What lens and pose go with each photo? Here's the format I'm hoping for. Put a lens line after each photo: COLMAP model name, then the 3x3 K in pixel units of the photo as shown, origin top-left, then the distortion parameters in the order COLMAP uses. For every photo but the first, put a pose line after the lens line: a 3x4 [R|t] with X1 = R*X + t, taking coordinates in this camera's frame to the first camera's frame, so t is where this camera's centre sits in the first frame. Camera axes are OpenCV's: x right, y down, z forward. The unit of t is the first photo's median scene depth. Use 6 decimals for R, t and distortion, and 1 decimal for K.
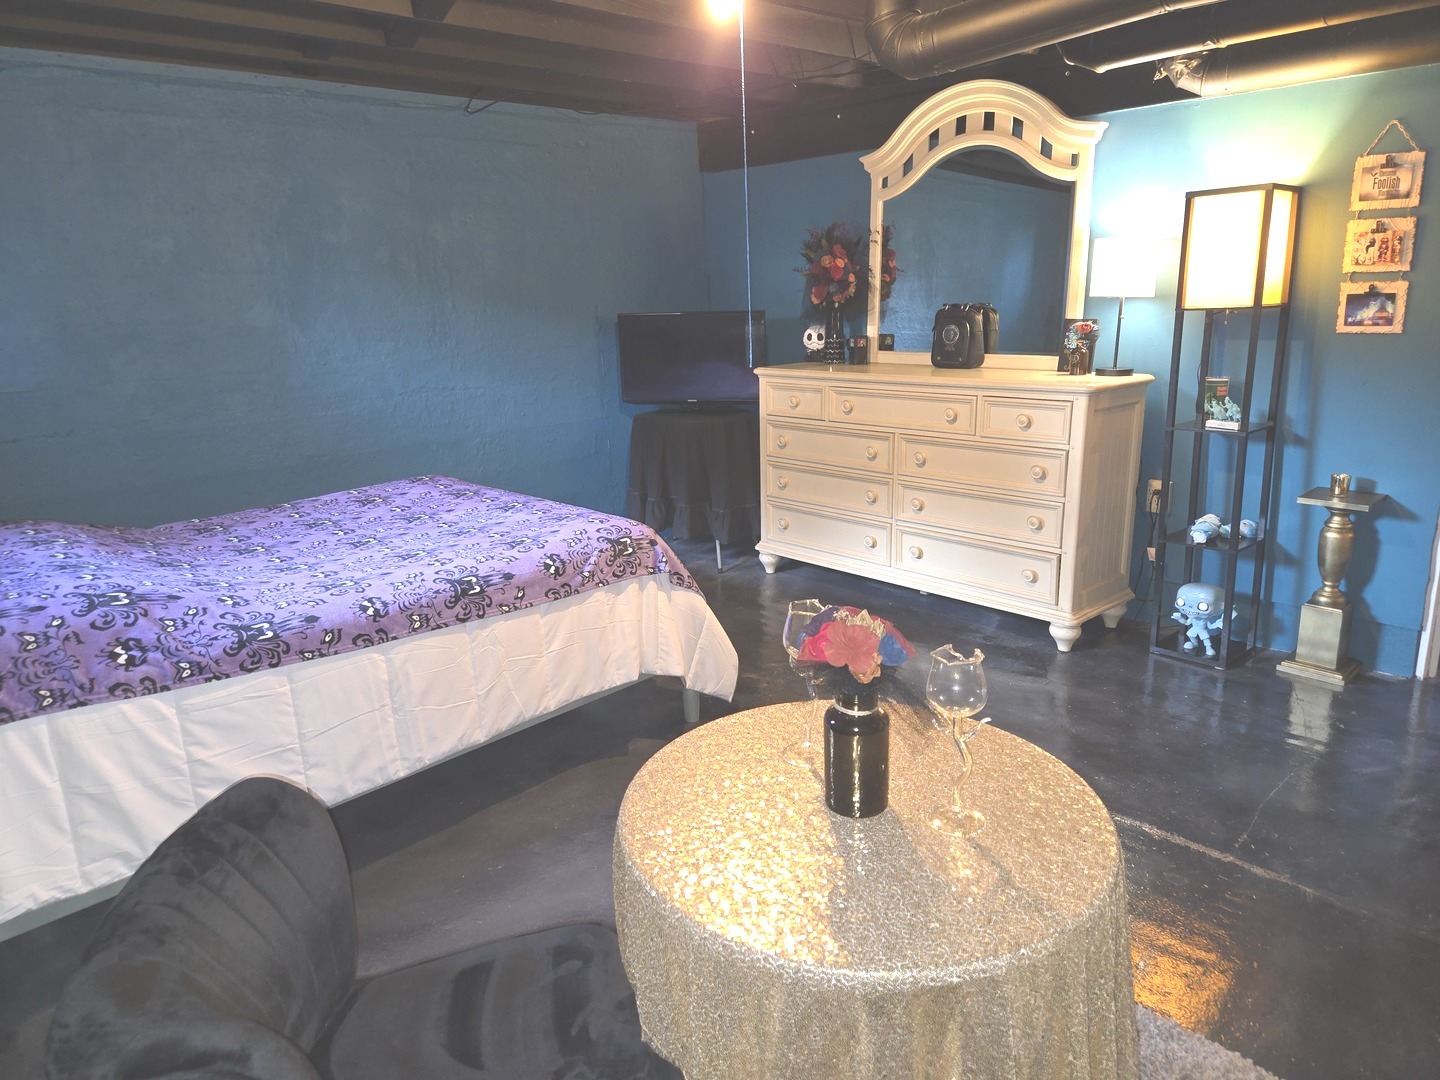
lens RADIAL K [[970.3, 0, 724.2], [0, 970.3, 539.4], [0, 0, 1]] dist [0.050405, -0.025943]
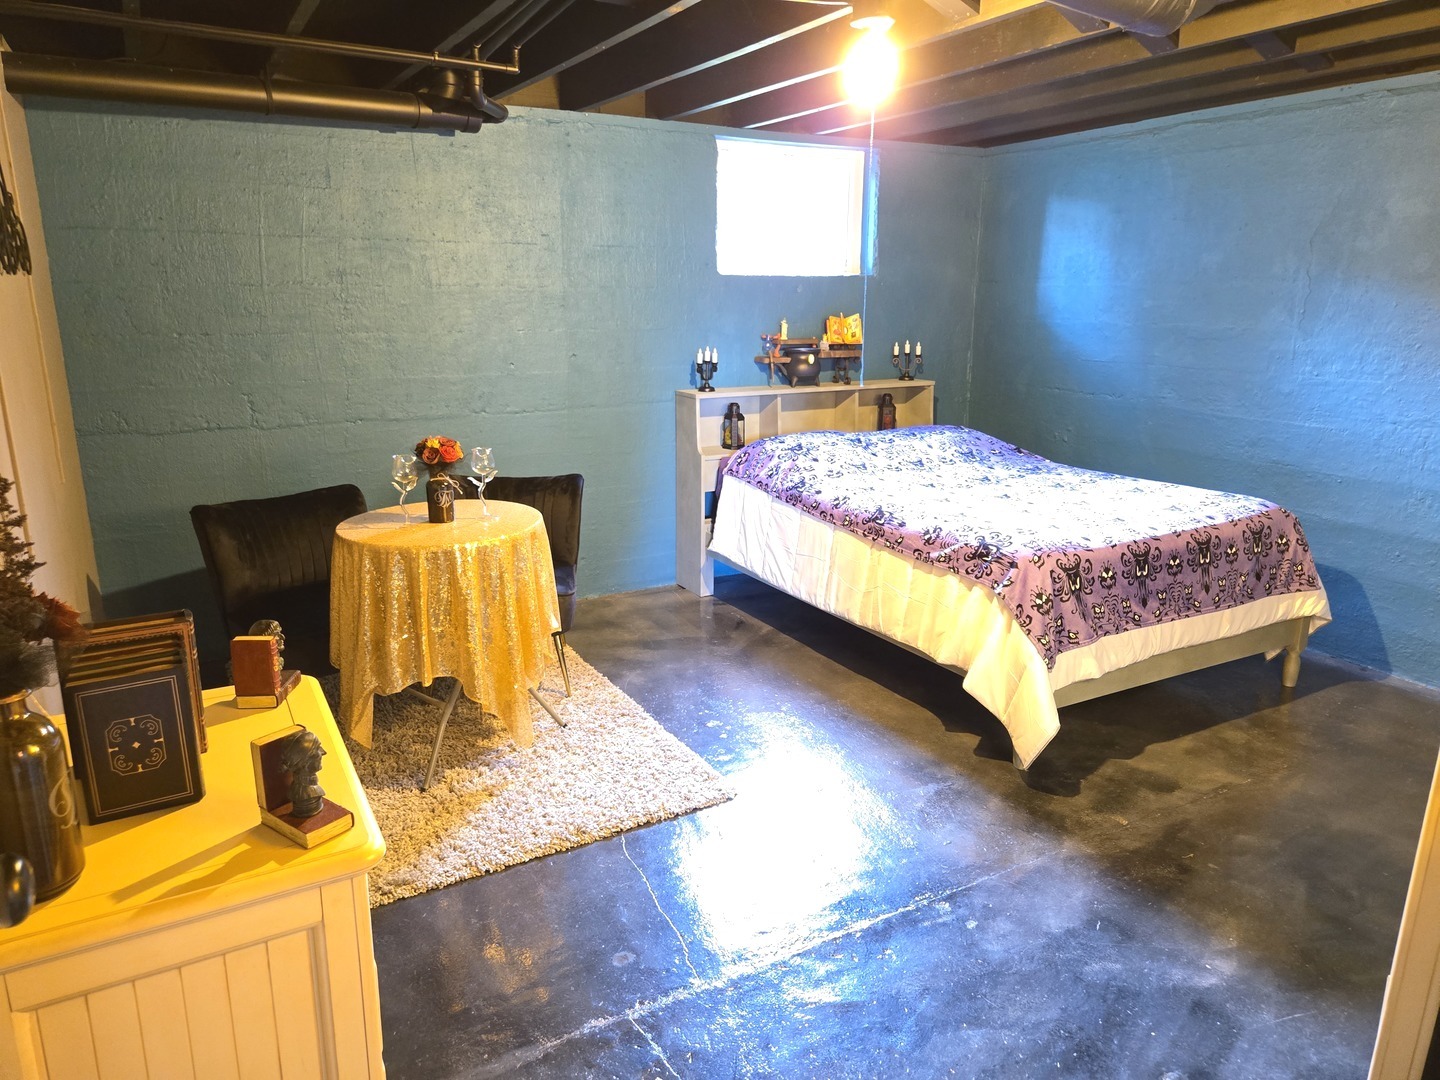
lens RADIAL K [[970.3, 0, 721.3], [0, 970.3, 541.9], [0, 0, 1]] dist [0.050405, -0.025943]
pose [[-0.244299, 0.280270, -0.928314, 0.975698], [-0.249859, 0.906802, 0.339529, -0.299249], [0.936957, 0.314894, -0.151503, 0.904244]]
